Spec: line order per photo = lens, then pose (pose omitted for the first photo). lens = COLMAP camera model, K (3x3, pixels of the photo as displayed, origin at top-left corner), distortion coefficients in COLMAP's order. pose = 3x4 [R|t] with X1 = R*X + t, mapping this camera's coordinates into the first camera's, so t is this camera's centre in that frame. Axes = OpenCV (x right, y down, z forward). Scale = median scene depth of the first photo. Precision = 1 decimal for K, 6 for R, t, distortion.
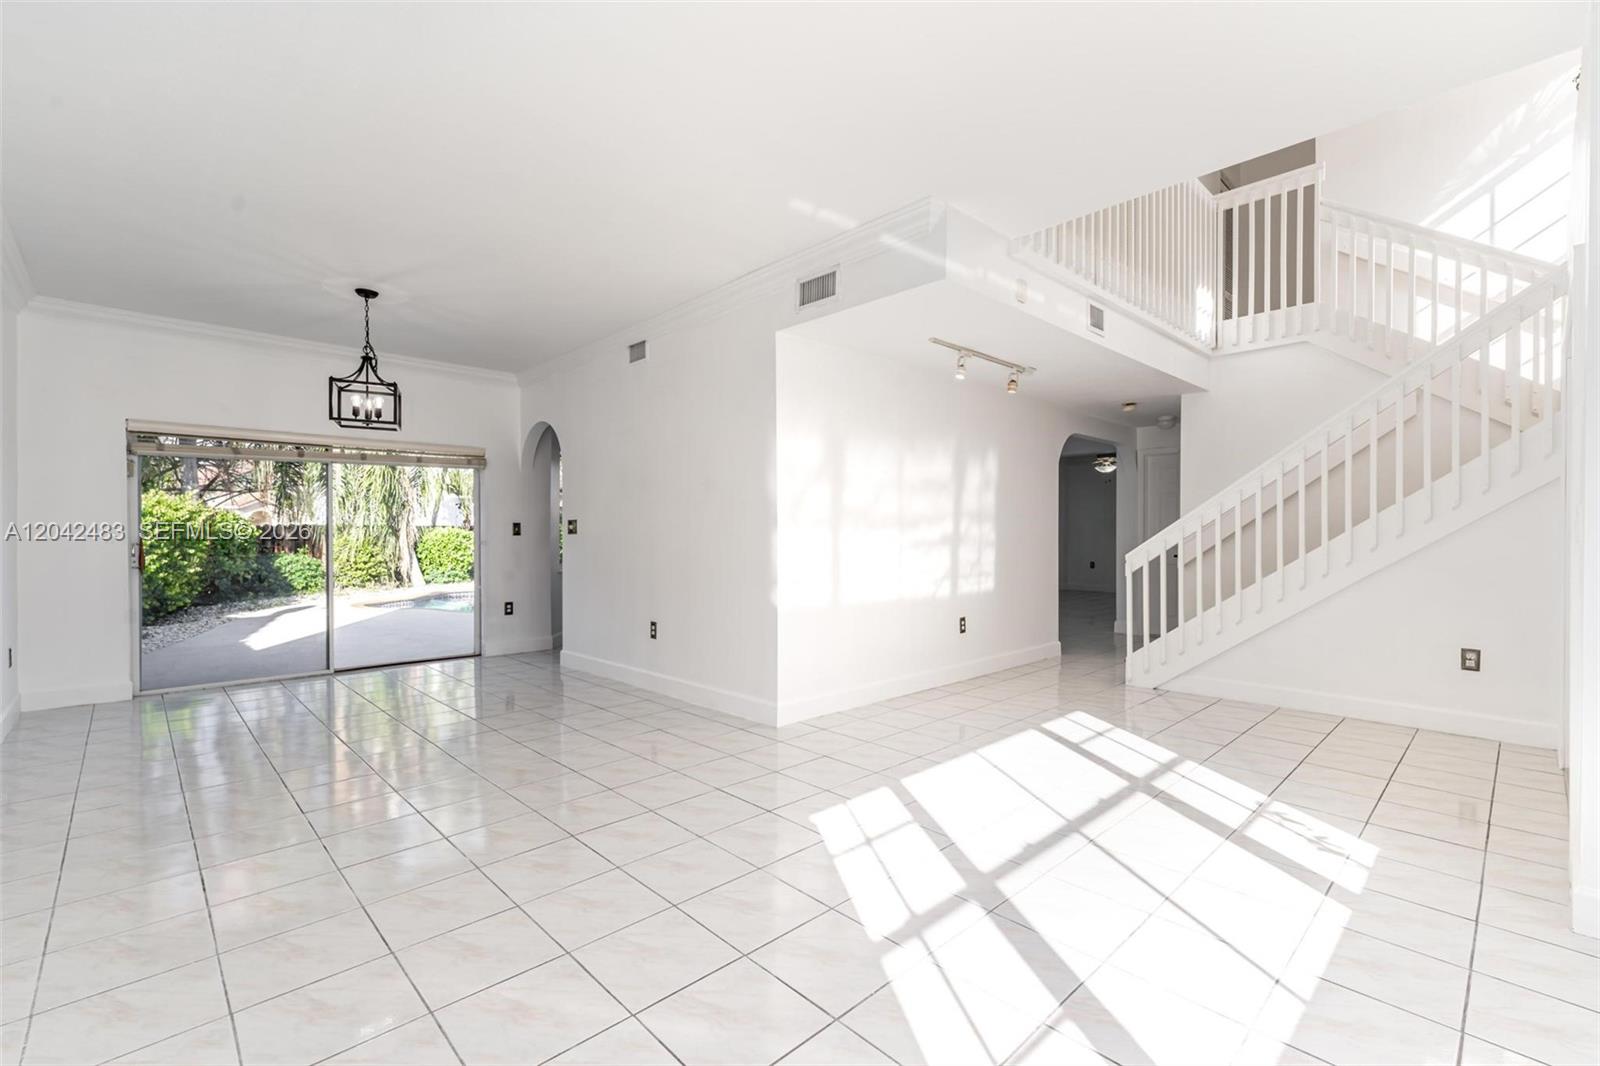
lens RADIAL K [[698.0, 0, 805.1], [0, 698.0, 540.3], [0, 0, 1]] dist [0.004313, -0.000072]
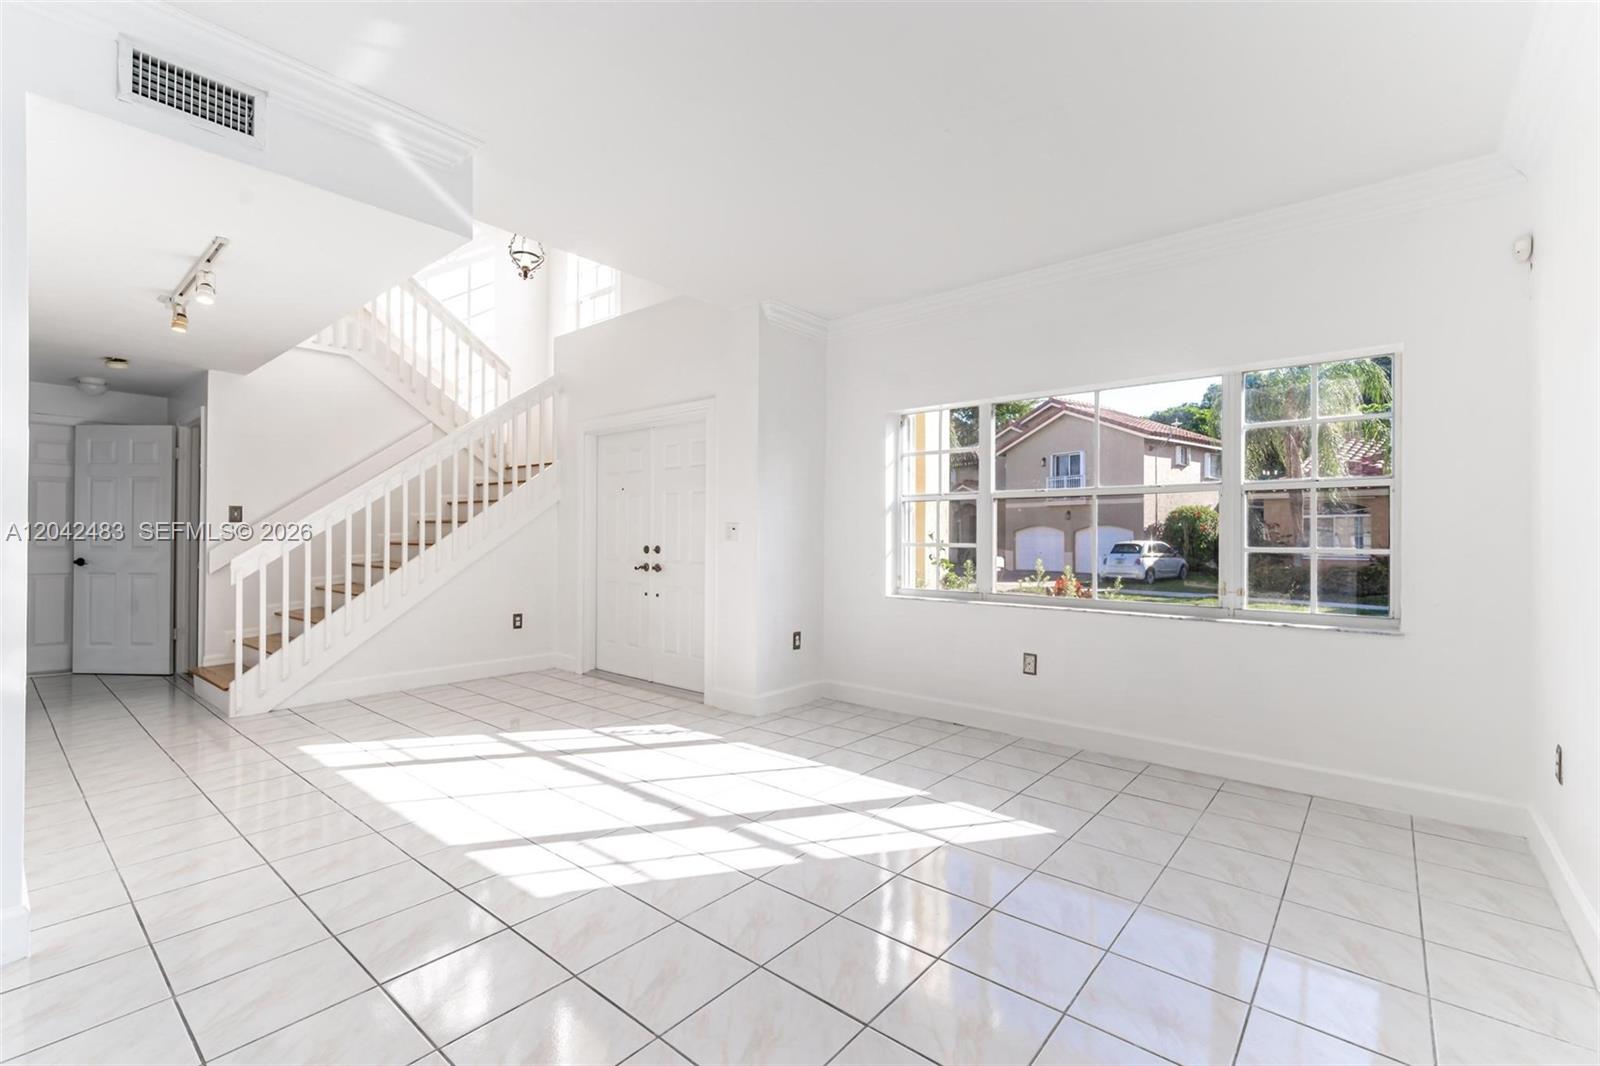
lens RADIAL K [[698.0, 0, 799.2], [0, 698.0, 532.0], [0, 0, 1]] dist [0.004313, -0.000072]
pose [[-0.106271, 0.006475, 0.994316, -0.746850], [0.004456, 0.999972, -0.006036, -0.006336], [-0.994327, 0.003789, -0.106297, 0.737929]]
